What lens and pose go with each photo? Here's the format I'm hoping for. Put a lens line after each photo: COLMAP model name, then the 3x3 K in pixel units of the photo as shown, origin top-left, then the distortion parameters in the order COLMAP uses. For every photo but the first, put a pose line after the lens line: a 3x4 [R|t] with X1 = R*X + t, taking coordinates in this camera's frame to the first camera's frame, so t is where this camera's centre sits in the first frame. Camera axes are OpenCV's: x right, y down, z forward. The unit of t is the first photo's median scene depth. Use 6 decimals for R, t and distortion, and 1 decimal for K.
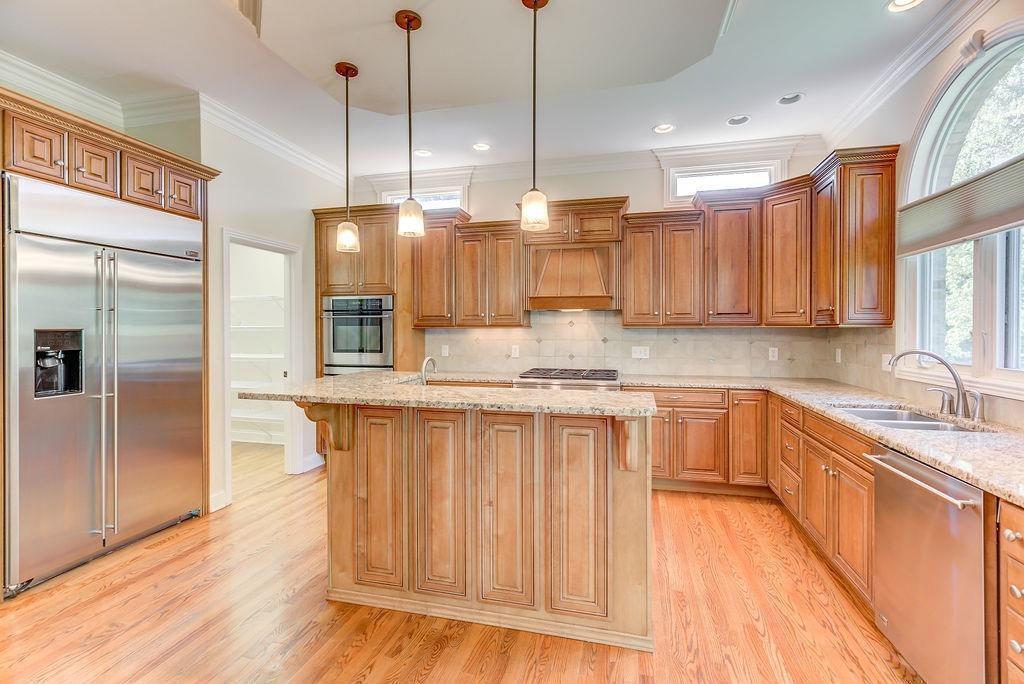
lens RADIAL K [[463.3, 0, 520.4], [0, 463.3, 335.4], [0, 0, 1]] dist [-0.010990, 0.005202]
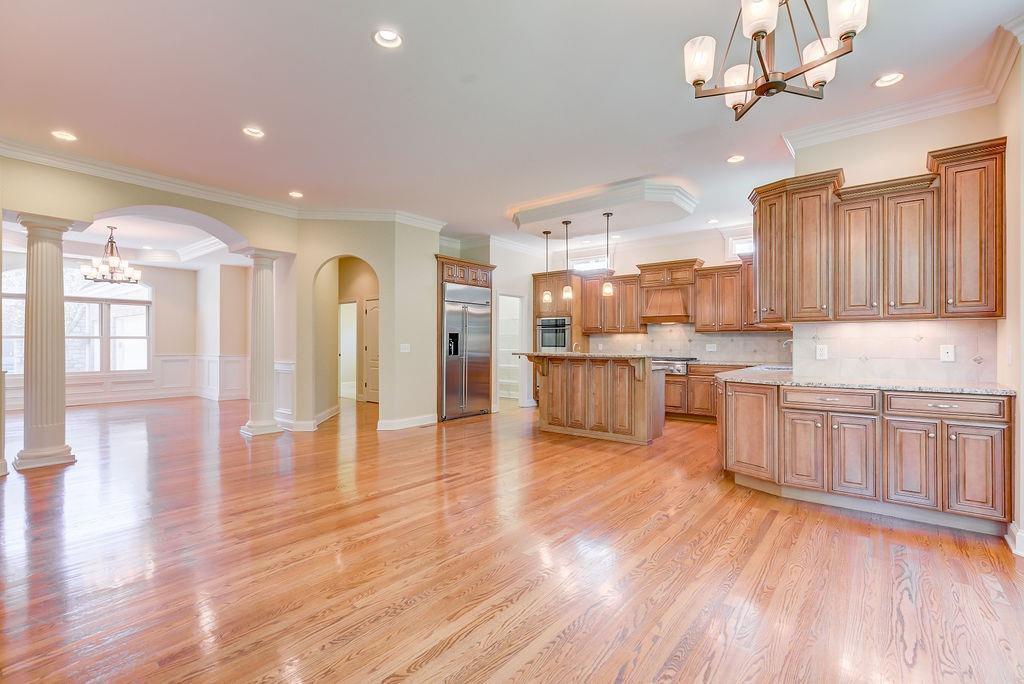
lens RADIAL K [[461.8, 0, 519.4], [0, 461.8, 343.5], [0, 0, 1]] dist [-0.000452, 0.000345]
pose [[0.907625, 0.002234, -0.419776, 0.349826], [-0.007084, 0.999925, -0.009995, 0.045864], [0.419722, 0.012046, 0.907573, -0.862035]]
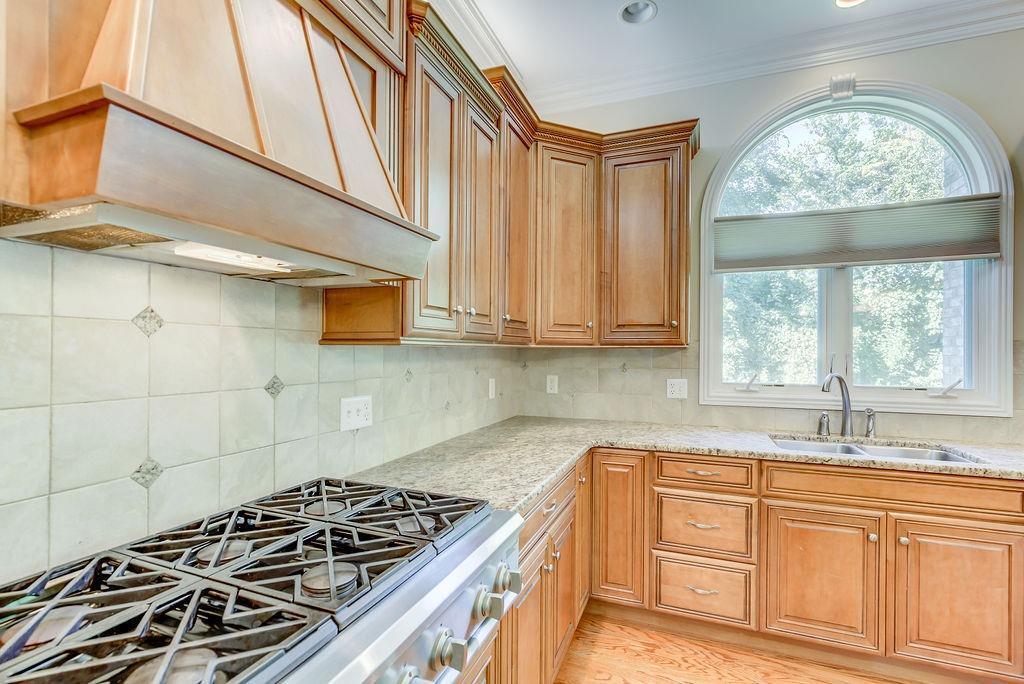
lens RADIAL K [[468.2, 0, 512.6], [0, 468.2, 348.3], [0, 0, 1]] dist [0.001970, 0.000388]
pose [[0.132288, 0.003593, 0.991205, -0.096544], [0.008523, 0.999952, -0.004763, -0.011642], [-0.991175, 0.009078, 0.132251, 0.874912]]
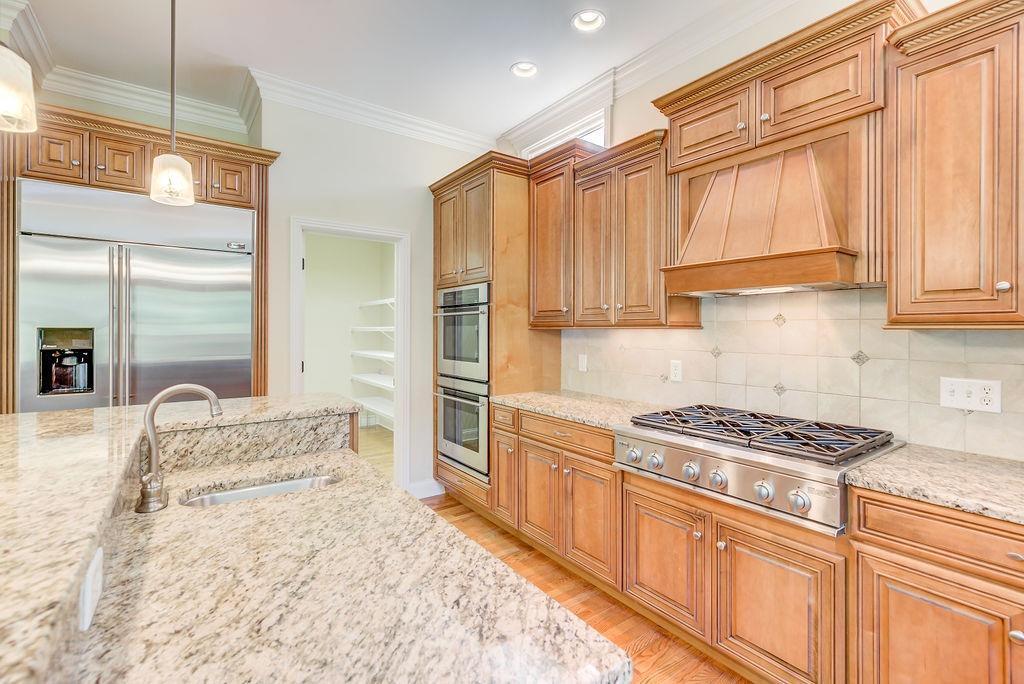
lens RADIAL K [[463.3, 0, 520.4], [0, 463.3, 335.4], [0, 0, 1]] dist [-0.010990, 0.005202]
pose [[0.767086, 0.010787, -0.641454, 0.231739], [-0.014068, 0.999901, -0.000008, -0.006479], [0.641390, 0.009031, 0.767162, 0.500471]]
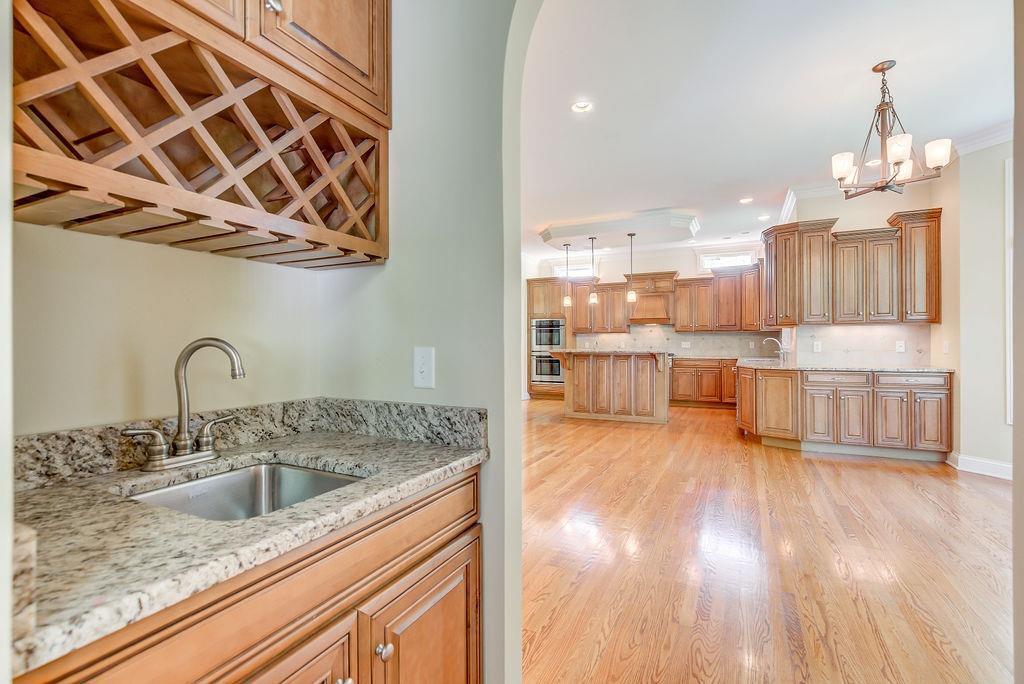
lens RADIAL K [[461.8, 0, 519.4], [0, 461.8, 343.5], [0, 0, 1]] dist [-0.000452, 0.000345]
pose [[0.977331, -0.002084, -0.211705, -0.027563], [0.000063, 0.999954, -0.009555, 0.053021], [0.211715, 0.009325, 0.977287, -1.204040]]
